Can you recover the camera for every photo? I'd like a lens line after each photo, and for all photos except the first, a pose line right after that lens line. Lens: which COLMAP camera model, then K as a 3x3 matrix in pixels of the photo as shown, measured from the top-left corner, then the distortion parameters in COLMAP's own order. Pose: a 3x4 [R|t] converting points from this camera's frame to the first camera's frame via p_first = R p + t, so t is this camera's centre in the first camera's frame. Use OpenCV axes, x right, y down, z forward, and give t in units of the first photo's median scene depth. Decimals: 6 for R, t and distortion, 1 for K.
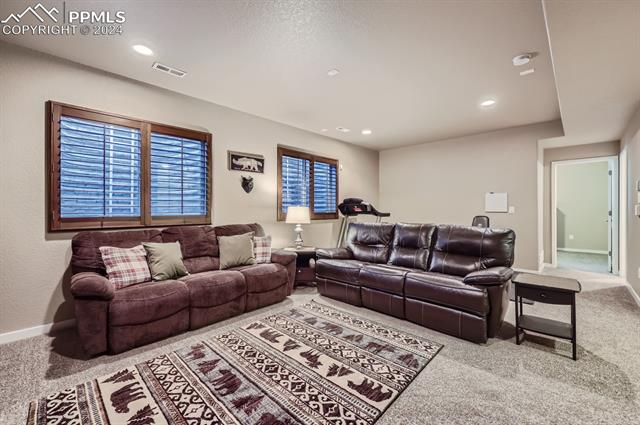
lens RADIAL K [[262.4, 0, 326.5], [0, 262.4, 210.5], [0, 0, 1]] dist [-0.000147, -0.000583]
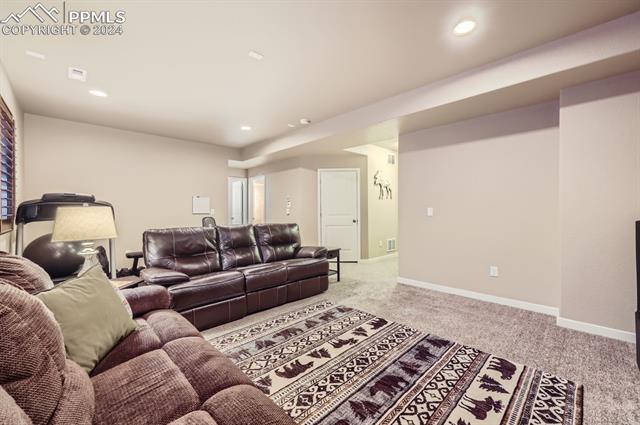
lens RADIAL K [[262.4, 0, 325.2], [0, 262.4, 211.4], [0, 0, 1]] dist [-0.000147, -0.000583]
pose [[0.038138, -0.002321, 0.999270, -0.988507], [0.010510, 0.999943, 0.001922, -0.001175], [-0.999217, 0.010429, 0.038160, 0.862141]]
